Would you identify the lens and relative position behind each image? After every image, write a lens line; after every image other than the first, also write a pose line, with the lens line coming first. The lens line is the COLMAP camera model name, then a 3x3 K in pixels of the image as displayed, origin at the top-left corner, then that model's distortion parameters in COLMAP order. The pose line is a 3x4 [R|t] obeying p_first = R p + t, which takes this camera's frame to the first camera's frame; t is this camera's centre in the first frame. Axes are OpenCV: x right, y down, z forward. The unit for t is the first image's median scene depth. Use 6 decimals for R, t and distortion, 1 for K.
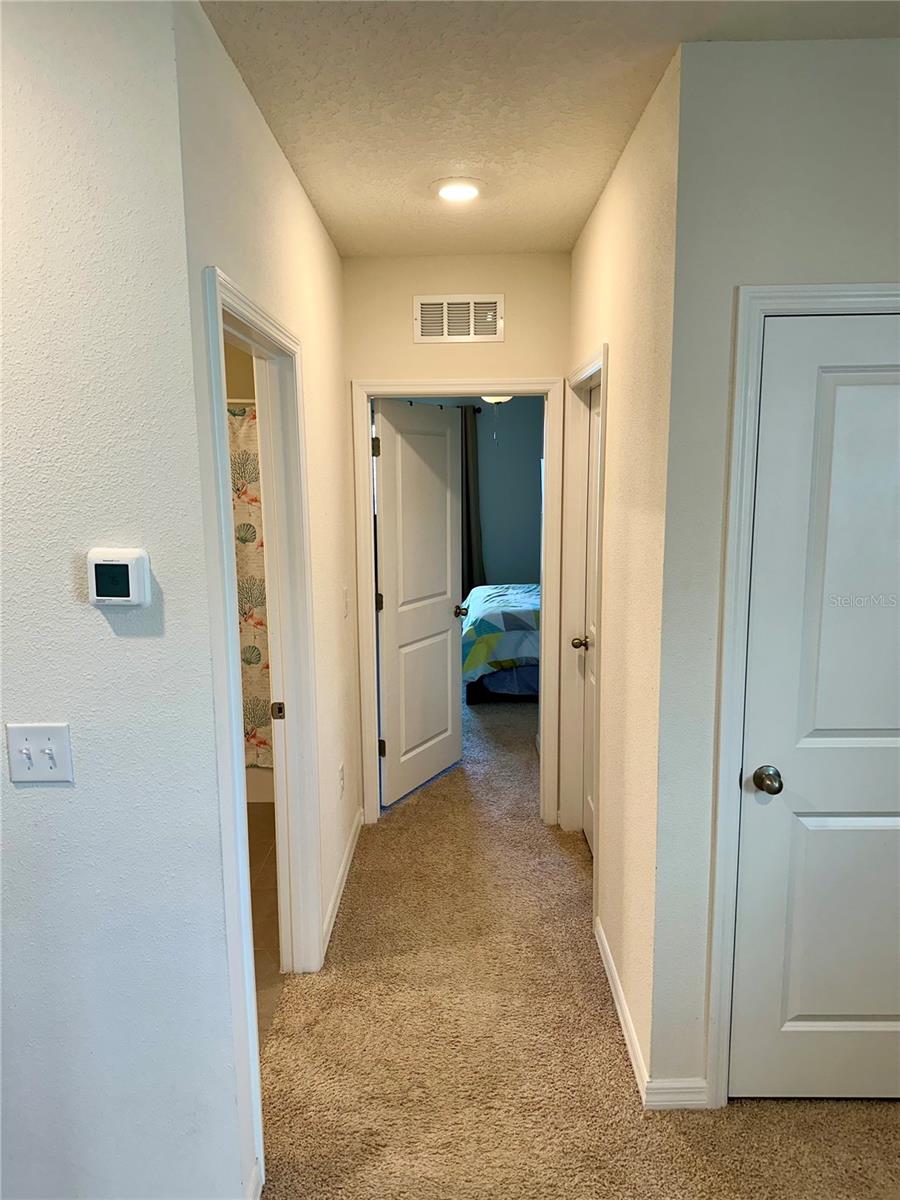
lens RADIAL K [[851.6, 0, 450.4], [0, 851.6, 601.5], [0, 0, 1]] dist [0.024562, -0.028246]
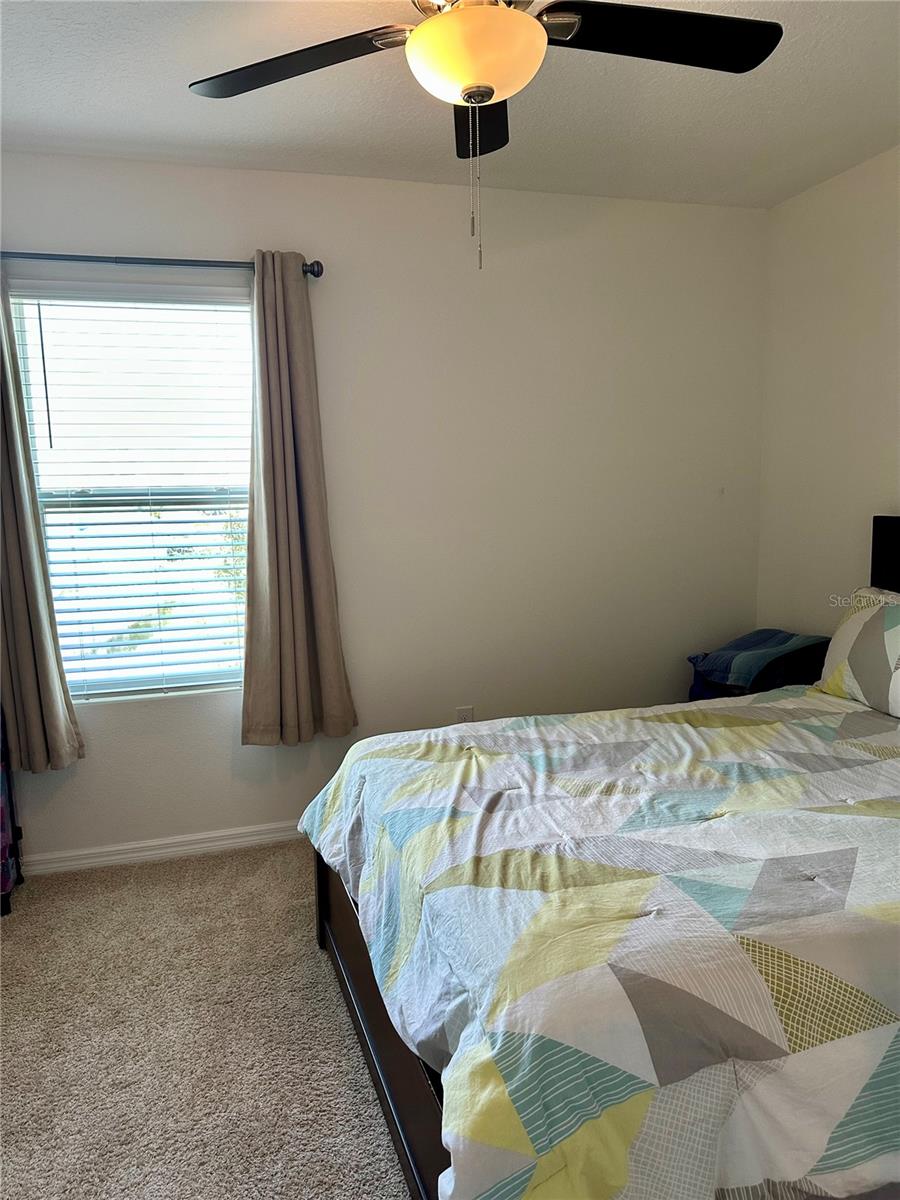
lens RADIAL K [[851.6, 0, 450.3], [0, 851.6, 600.6], [0, 0, 1]] dist [0.024562, -0.028246]
pose [[0.951235, -0.053254, 0.303836, -0.040857], [0.043966, 0.998335, 0.037332, -0.092620], [-0.305318, -0.022153, 0.951993, 0.819165]]
